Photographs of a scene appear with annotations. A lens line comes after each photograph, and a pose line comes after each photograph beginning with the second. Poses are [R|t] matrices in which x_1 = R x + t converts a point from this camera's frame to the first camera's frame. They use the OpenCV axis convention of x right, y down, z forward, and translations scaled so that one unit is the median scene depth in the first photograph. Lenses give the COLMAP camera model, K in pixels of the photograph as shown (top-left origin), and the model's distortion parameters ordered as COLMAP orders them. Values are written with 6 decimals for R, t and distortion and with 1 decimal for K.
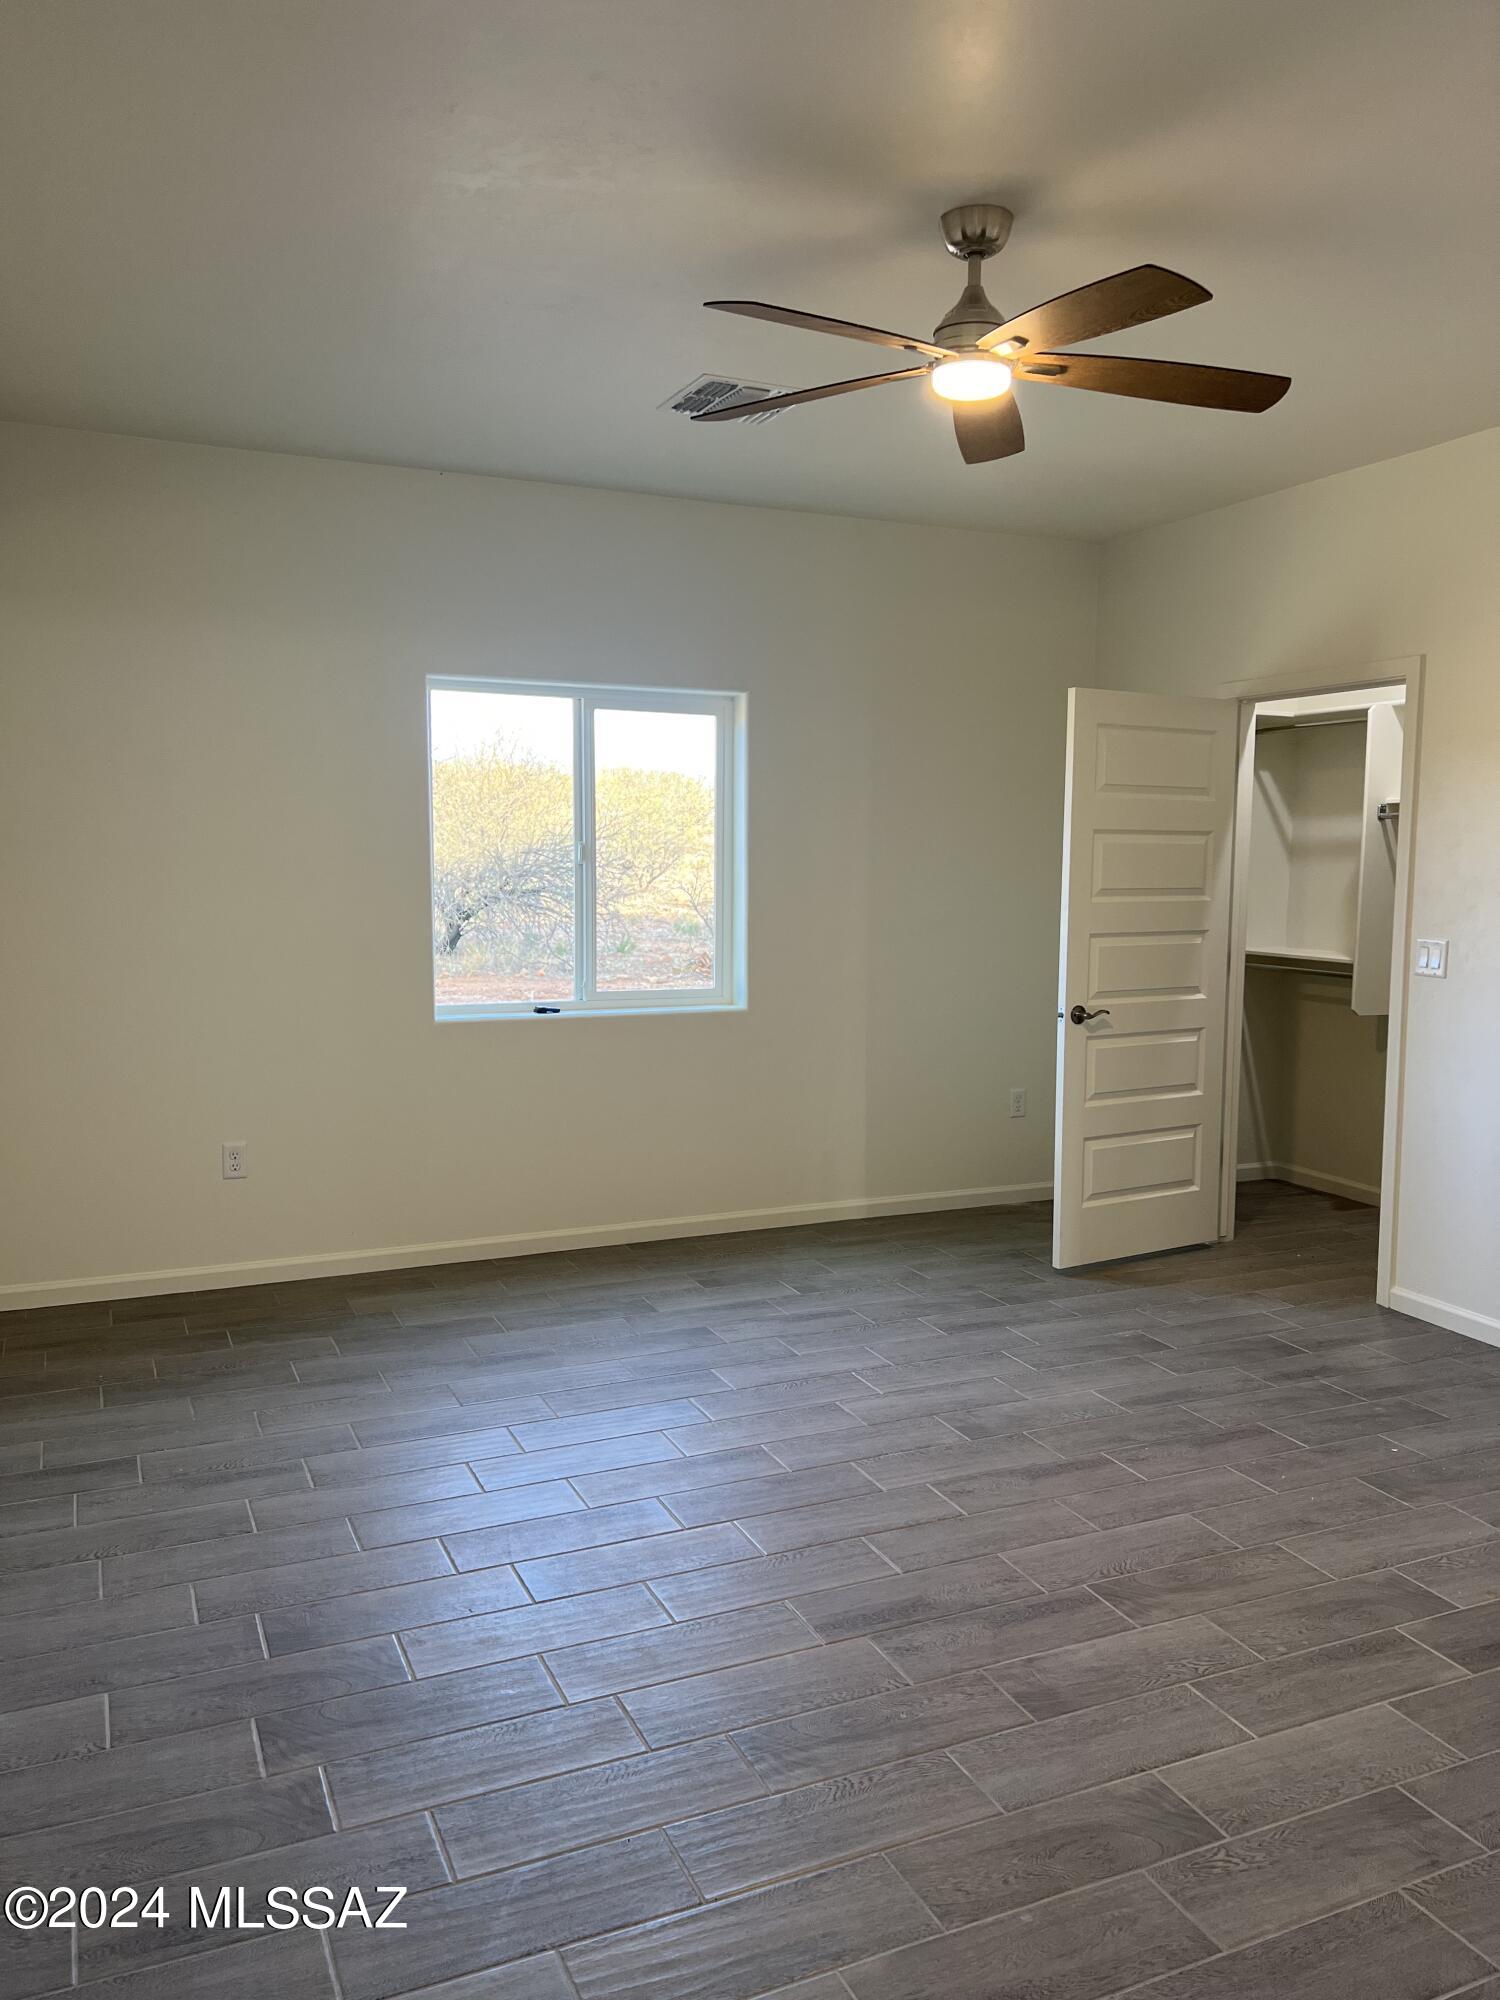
lens RADIAL K [[1499.0, 0, 758.6], [0, 1499.0, 1005.4], [0, 0, 1]] dist [0.048642, -0.054589]
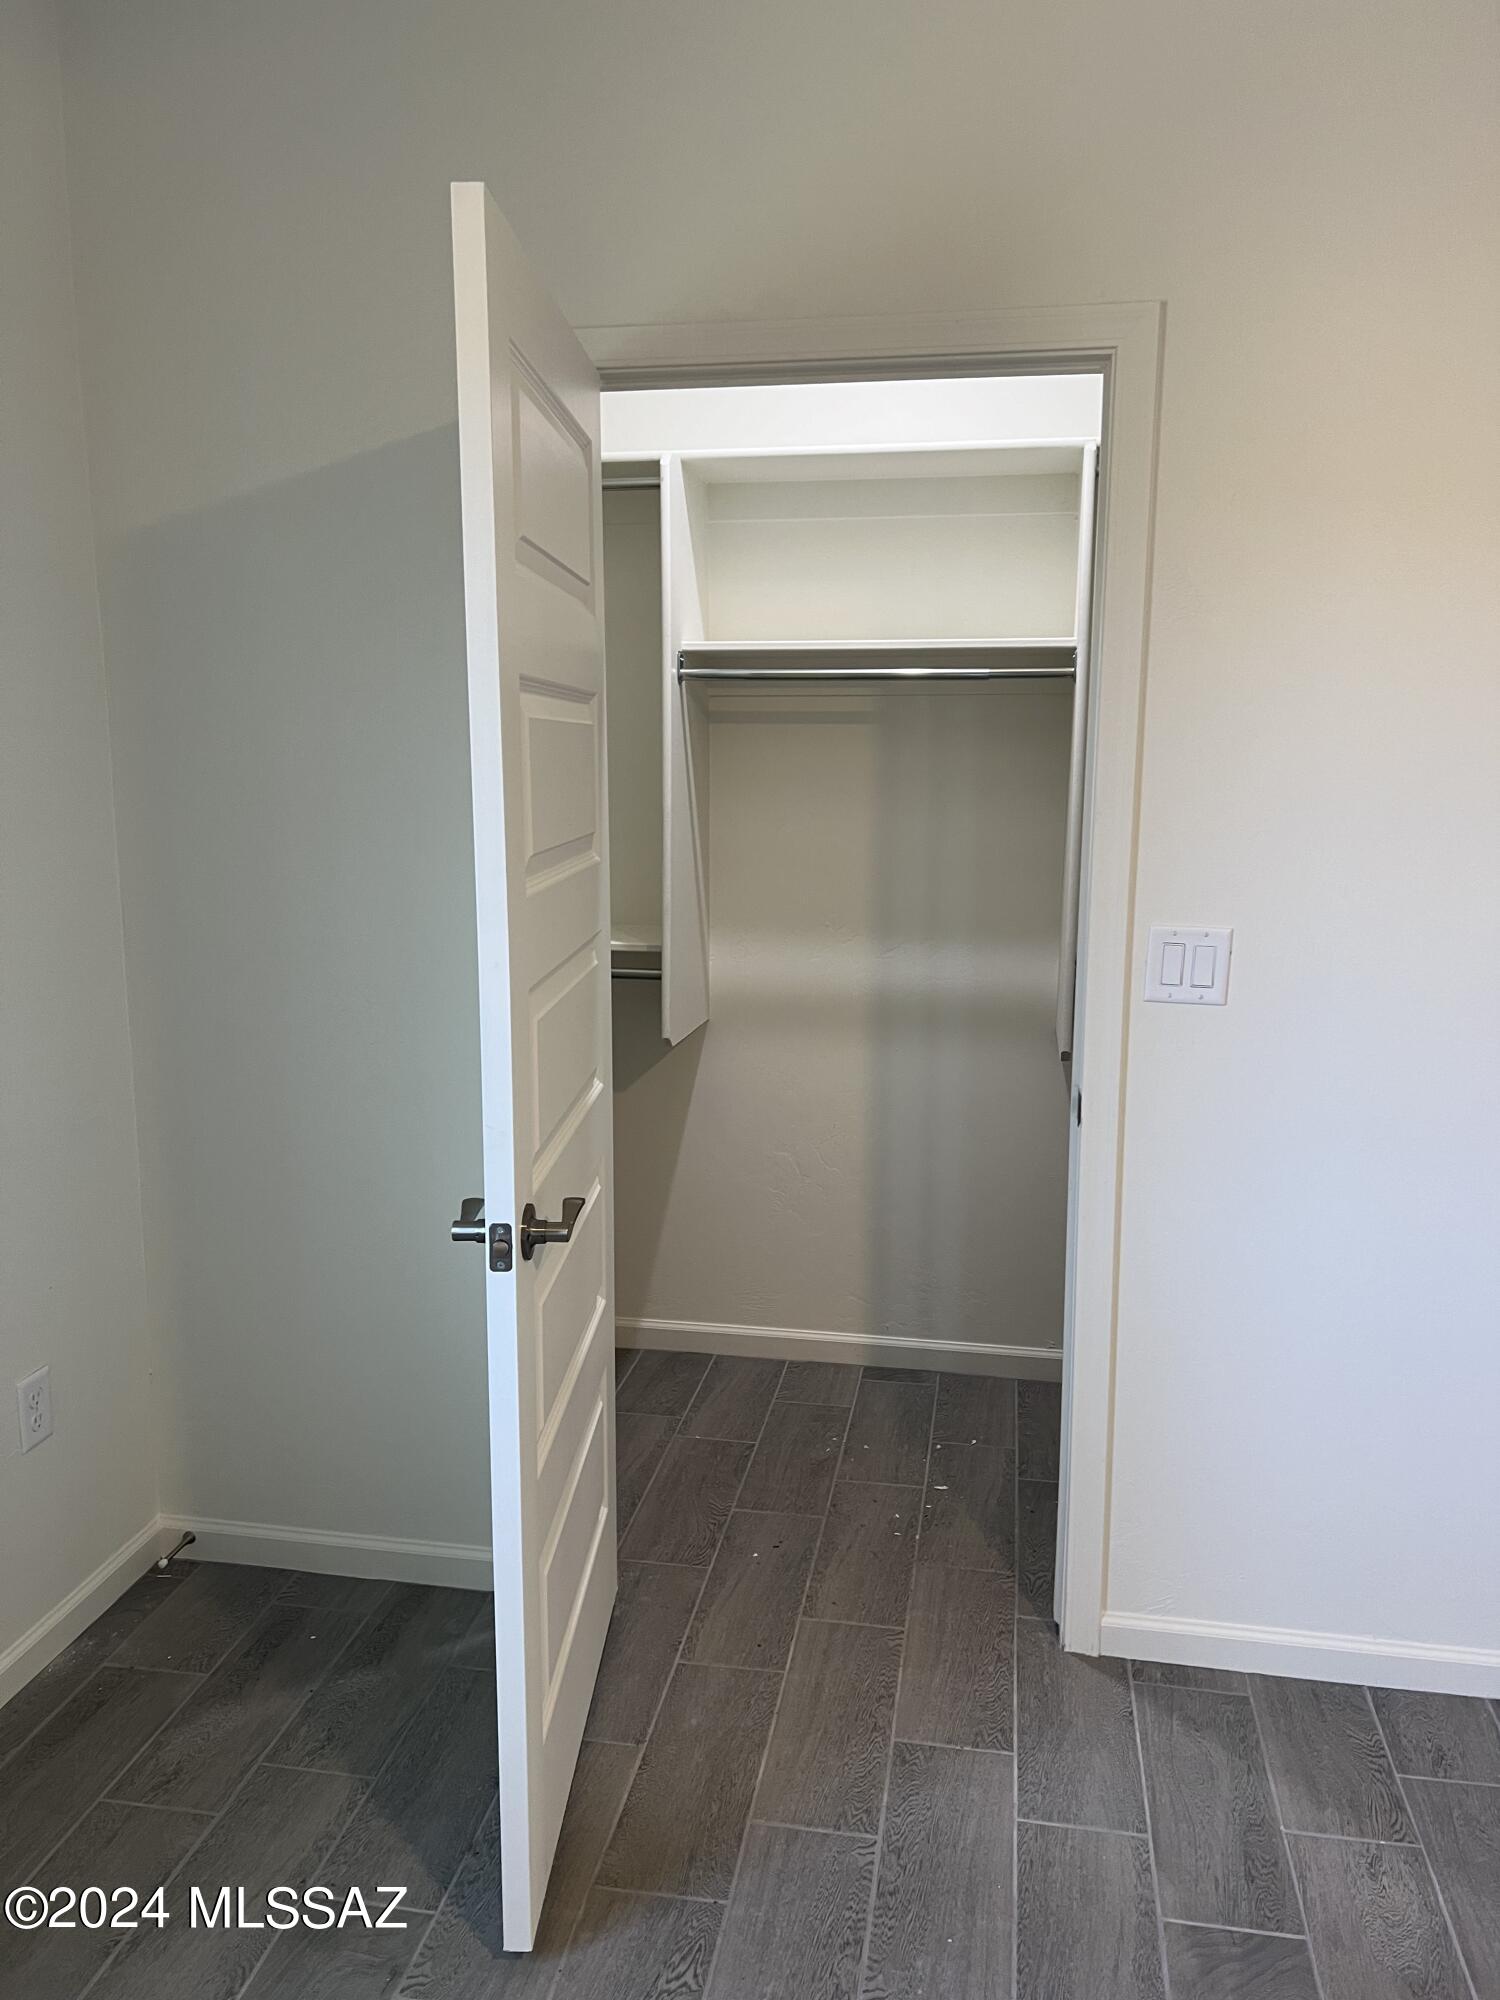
lens RADIAL K [[1495.8, 0, 764.4], [0, 1495.8, 1008.0], [0, 0, 1]] dist [0.092546, -0.120832]
pose [[0.564565, -0.147594, 0.812085, -0.025686], [0.084427, 0.989048, 0.121063, -0.084116], [-0.821059, 0.000214, 0.570843, 0.801221]]
